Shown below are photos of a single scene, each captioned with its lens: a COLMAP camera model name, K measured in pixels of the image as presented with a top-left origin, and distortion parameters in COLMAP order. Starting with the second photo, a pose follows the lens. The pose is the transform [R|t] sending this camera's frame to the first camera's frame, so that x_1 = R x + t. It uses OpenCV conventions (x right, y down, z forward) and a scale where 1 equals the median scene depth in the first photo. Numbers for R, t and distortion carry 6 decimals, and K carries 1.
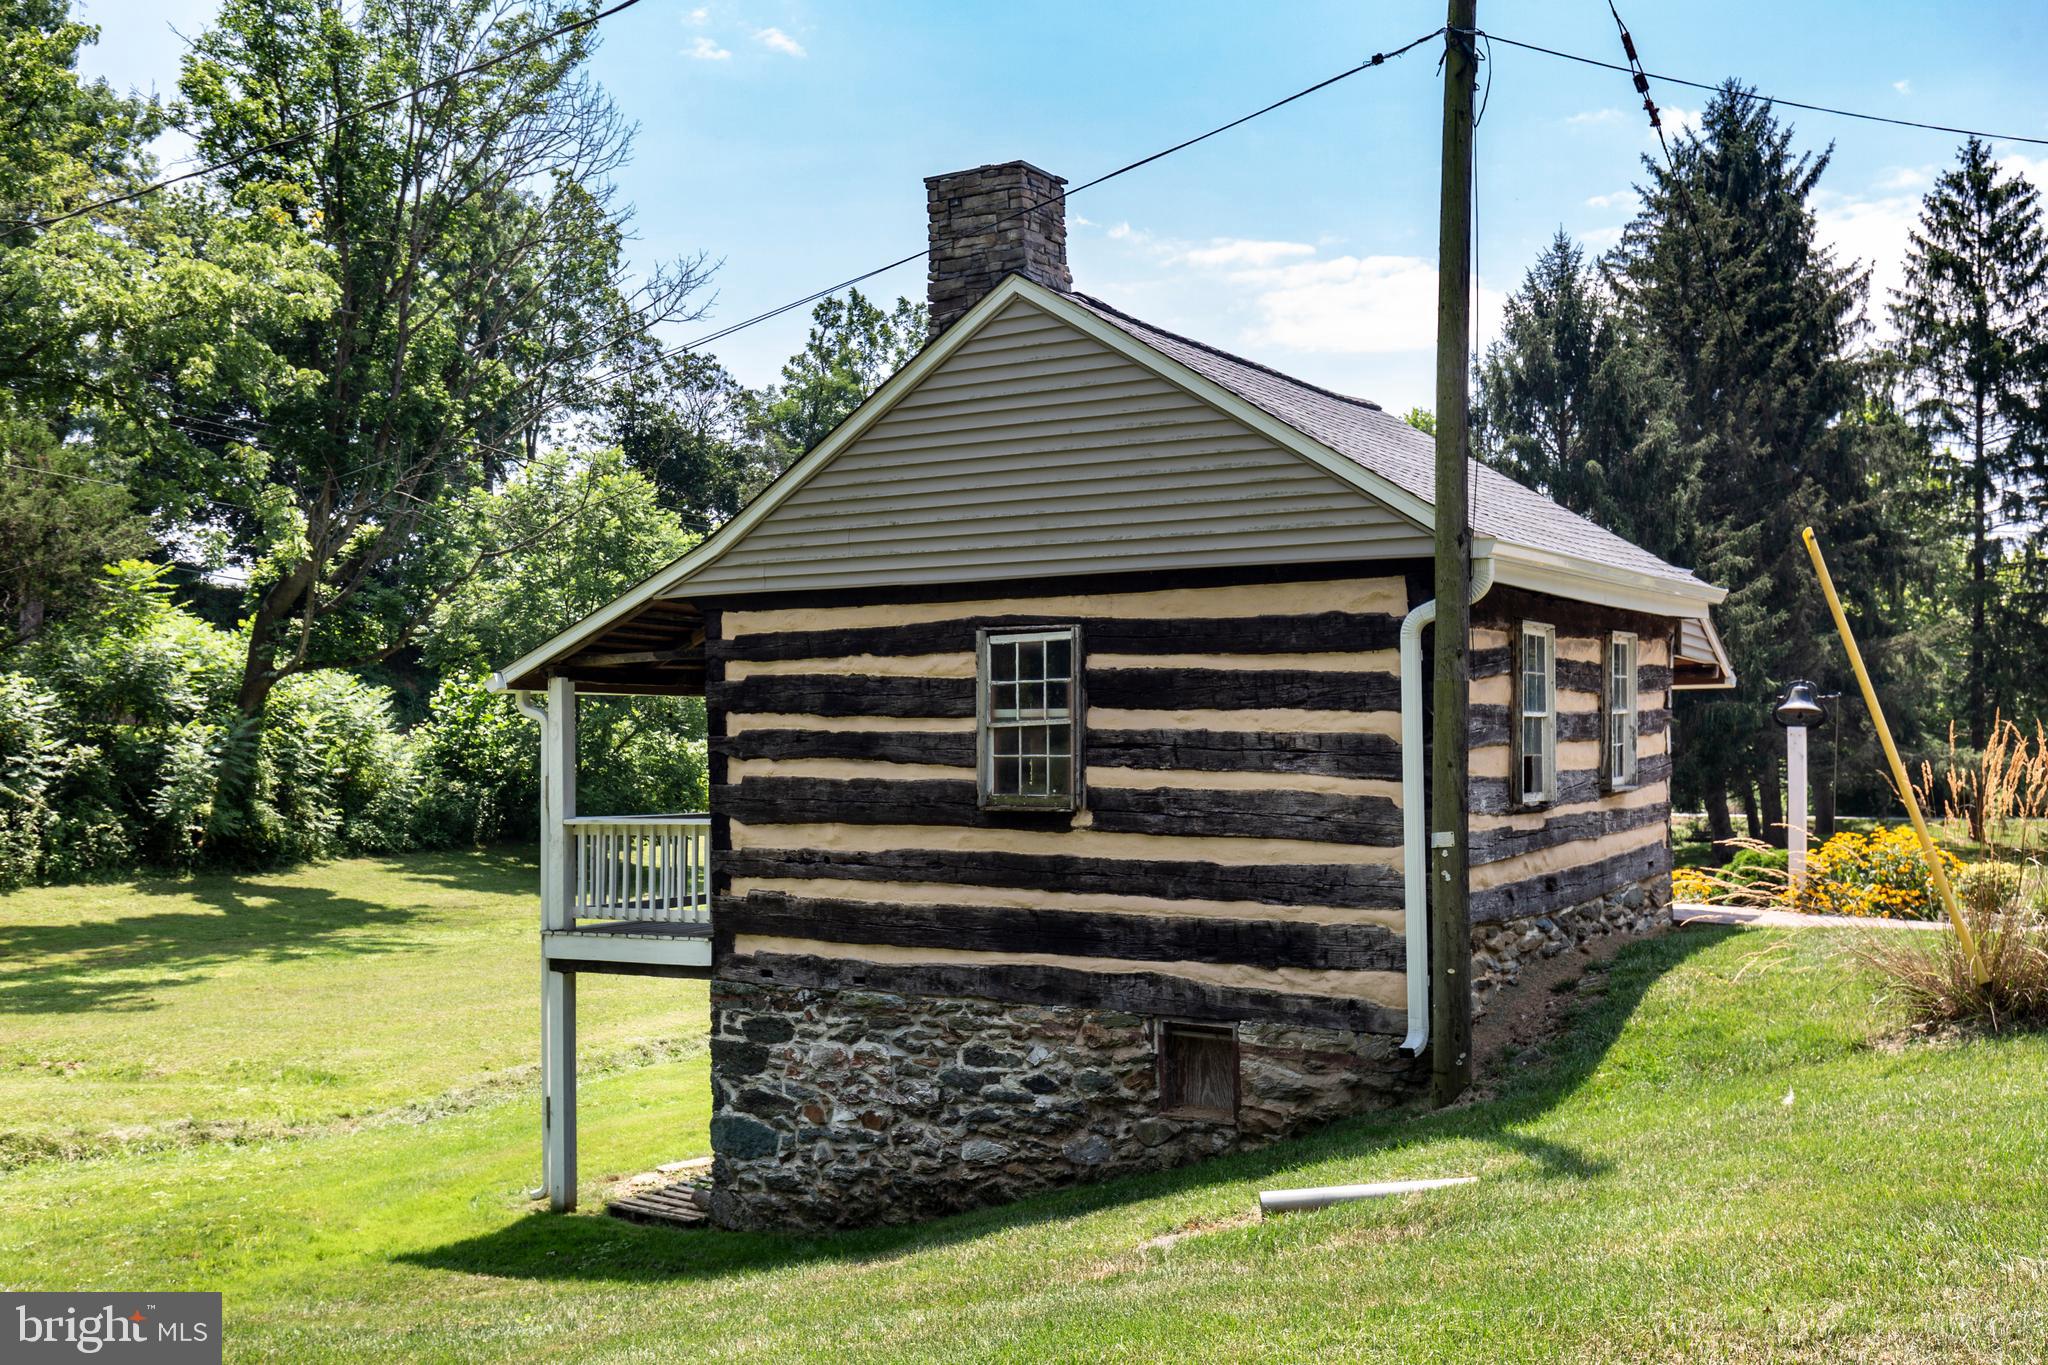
lens RADIAL K [[1870.7, 0, 1023.6], [0, 1870.7, 754.6], [0, 0, 1]] dist [-0.005297, -0.008690]
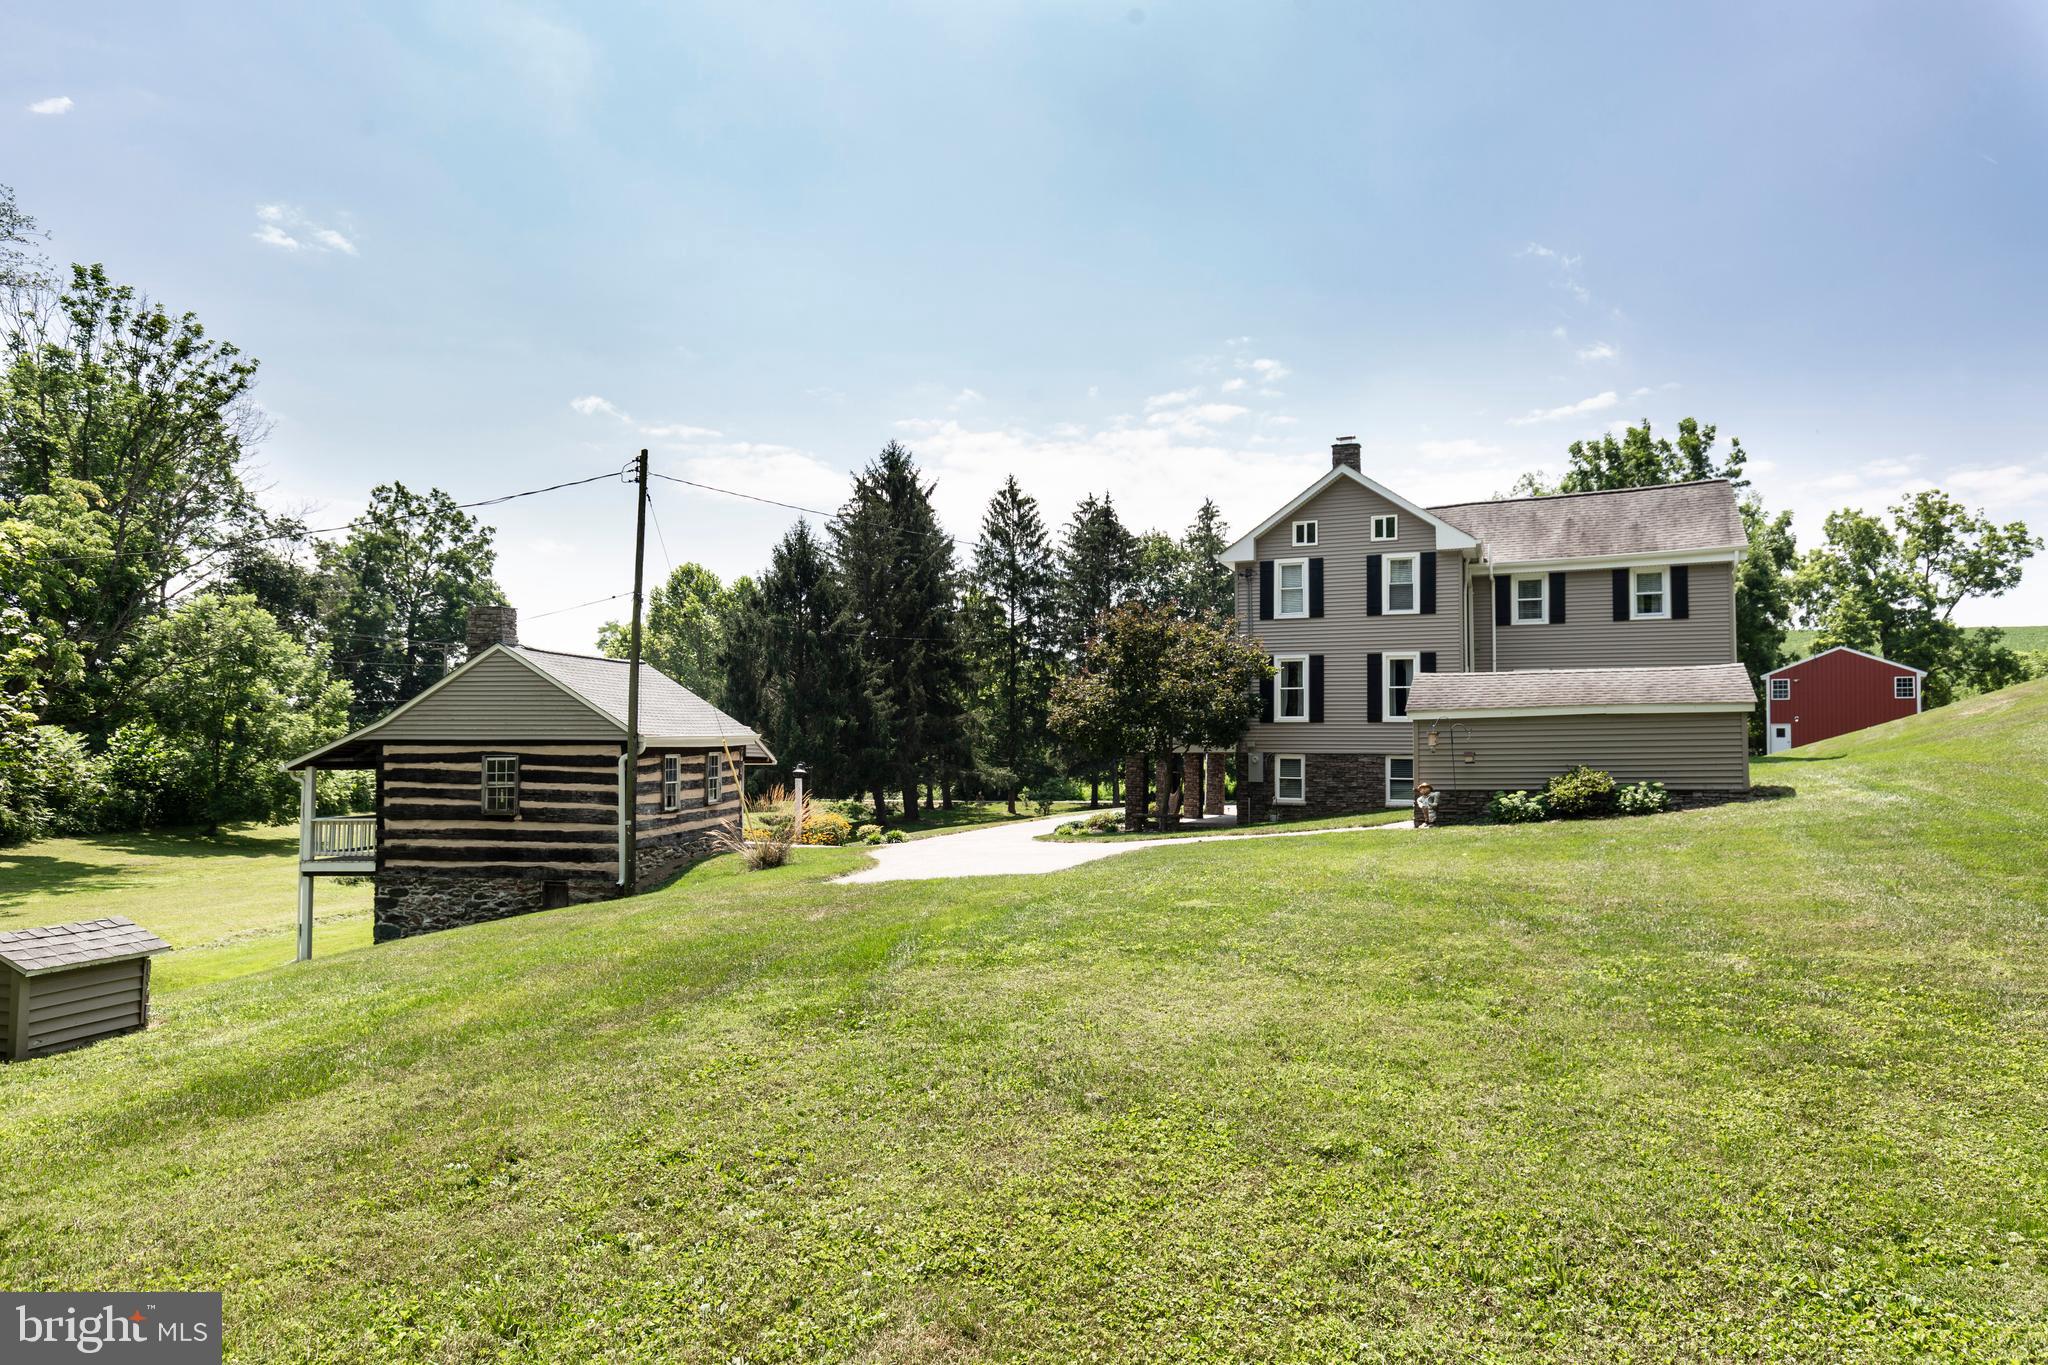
lens RADIAL K [[1183.0, 0, 1024.2], [0, 1183.0, 711.3], [0, 0, 1]] dist [-0.002277, 0.001263]
pose [[0.917287, 0.019843, 0.397732, 0.015030], [-0.003871, 0.999155, -0.040921, -0.054637], [-0.398208, 0.035996, 0.916589, -0.967115]]
